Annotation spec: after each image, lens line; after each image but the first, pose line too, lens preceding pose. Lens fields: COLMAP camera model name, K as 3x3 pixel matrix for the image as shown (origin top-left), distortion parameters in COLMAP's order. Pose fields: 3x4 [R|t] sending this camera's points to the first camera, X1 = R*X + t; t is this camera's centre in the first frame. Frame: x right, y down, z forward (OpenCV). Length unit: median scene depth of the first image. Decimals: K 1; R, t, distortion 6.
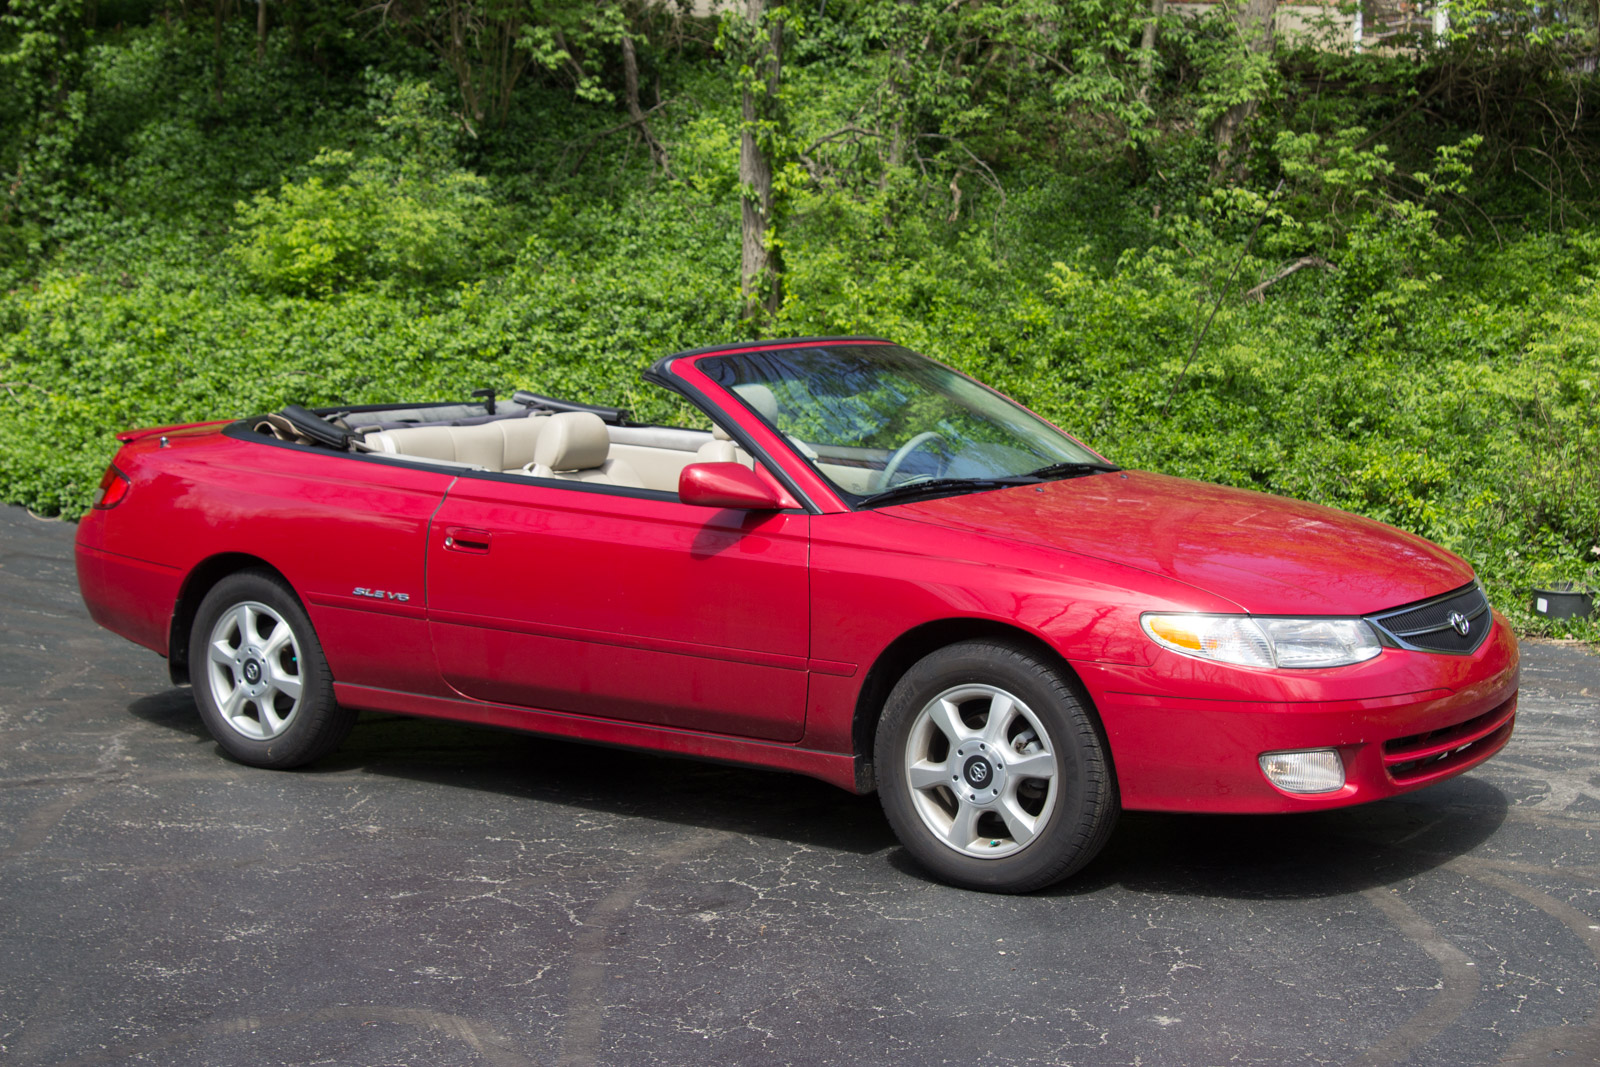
lens RADIAL K [[2324.6, 0, 792.2], [0, 2324.6, 566.7], [0, 0, 1]] dist [-0.096807, 0.101822]
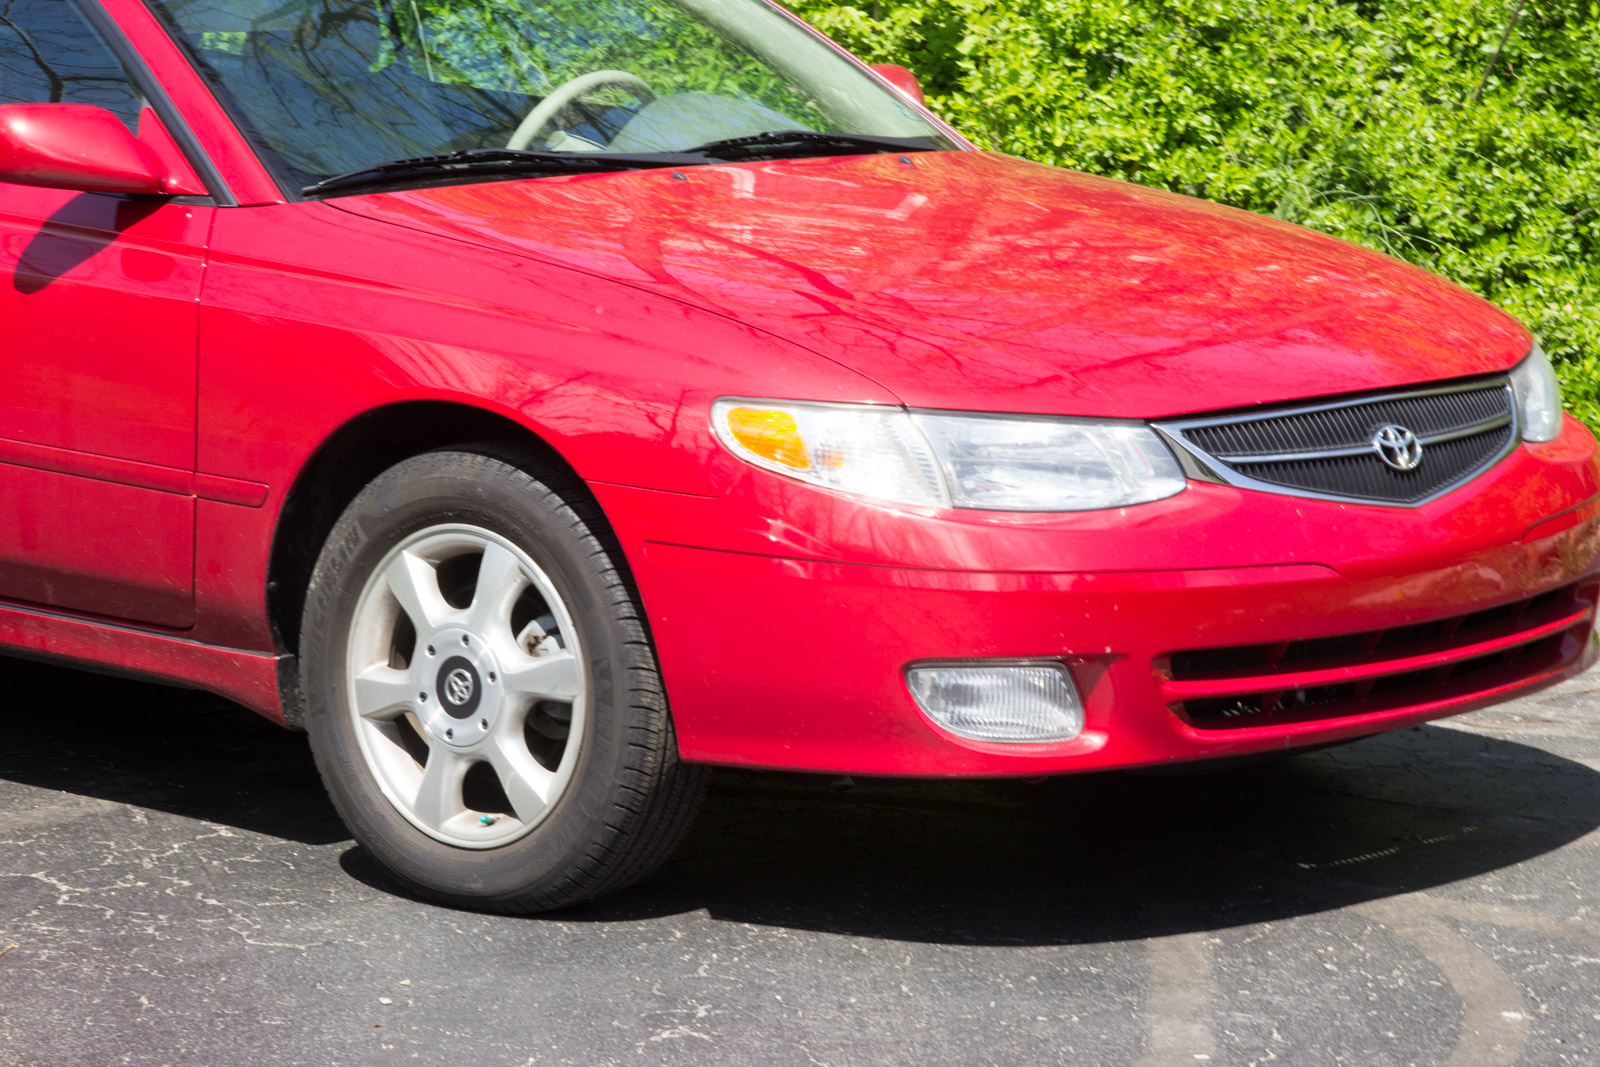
lens RADIAL K [[5103.9, 0, 870.1], [0, 5103.9, 532.8], [0, 0, 1]] dist [0.963727, -21.278383]
pose [[0.994048, 0.035539, -0.102982, 0.144951], [-0.033374, 0.999186, 0.022673, 0.010658], [0.103704, -0.019101, 0.994425, -0.089744]]
